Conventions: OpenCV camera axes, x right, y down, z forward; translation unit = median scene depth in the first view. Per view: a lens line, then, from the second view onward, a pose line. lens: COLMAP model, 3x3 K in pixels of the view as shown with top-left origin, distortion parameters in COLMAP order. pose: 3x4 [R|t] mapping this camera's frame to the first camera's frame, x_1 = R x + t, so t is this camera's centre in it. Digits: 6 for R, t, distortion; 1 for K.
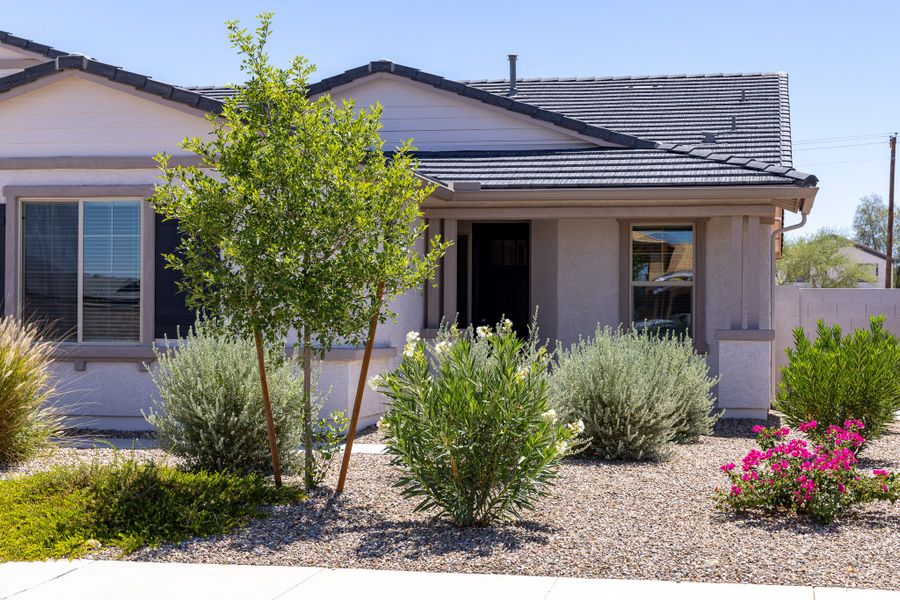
lens RADIAL K [[1601.7, 0, 445.1], [0, 1601.7, 297.0], [0, 0, 1]] dist [0.063738, 0.000000]
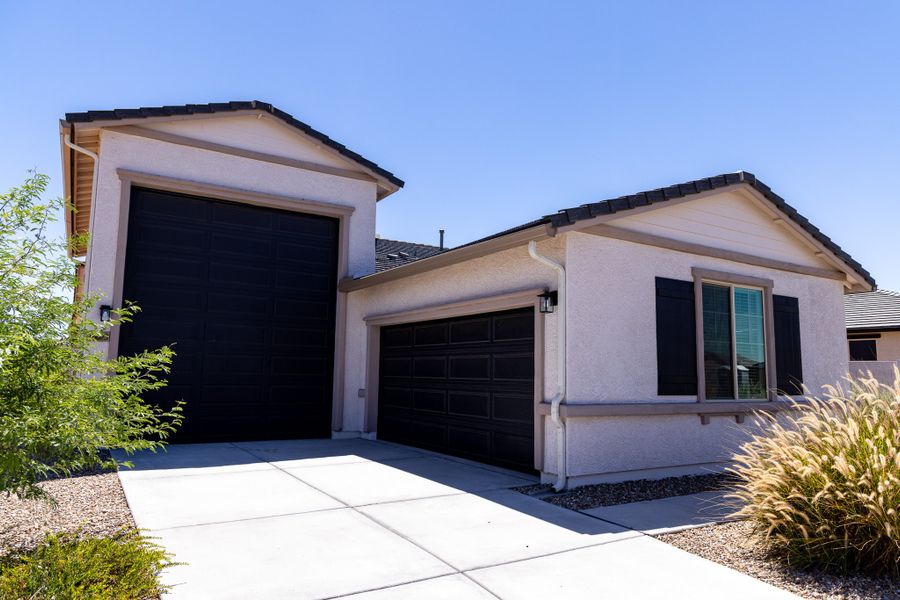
lens RADIAL K [[613.4, 0, 454.2], [0, 613.4, 295.2], [0, 0, 1]] dist [0.019598, -0.010196]
pose [[0.713124, 0.093973, 0.694711, -0.558336], [-0.021037, 0.993397, -0.112781, 0.004550], [-0.700722, 0.065812, 0.710392, 0.633548]]
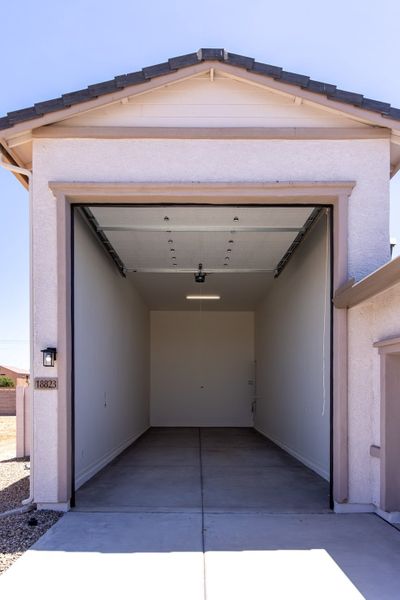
lens RADIAL K [[396.4, 0, 190.7], [0, 396.4, 307.1], [0, 0, 1]] dist [0.034331, 0.001361]
pose [[0.978163, -0.007977, 0.207686, -0.406115], [0.001225, 0.999467, 0.032620, -0.061132], [-0.207836, -0.031654, 0.977651, 0.848900]]
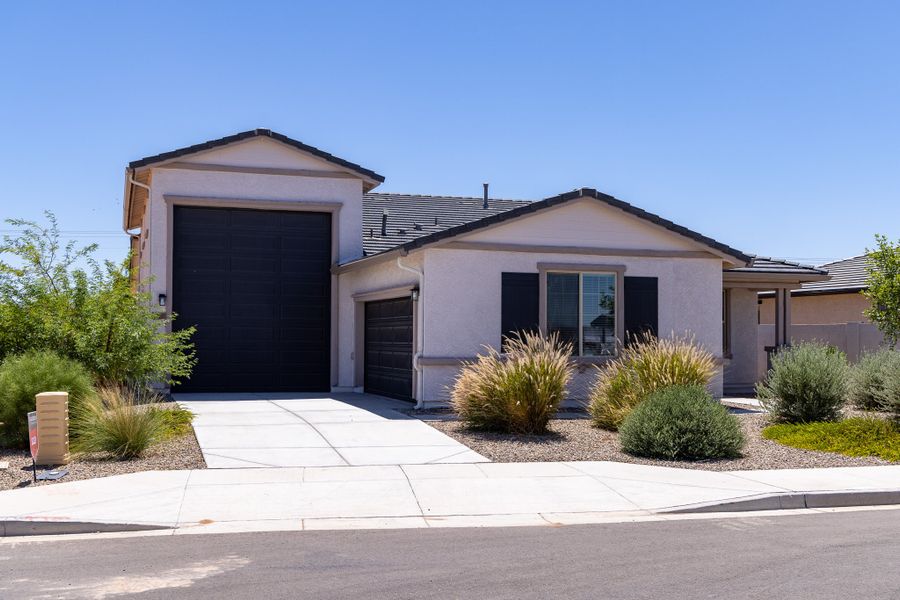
lens RADIAL K [[1044.2, 0, 446.8], [0, 1044.2, 295.1], [0, 0, 1]] dist [-0.004199, 0.000000]
pose [[0.861642, 0.020155, 0.507115, -0.707712], [-0.007543, 0.999609, -0.026912, -0.004697], [-0.507460, 0.019363, 0.861458, 0.097279]]
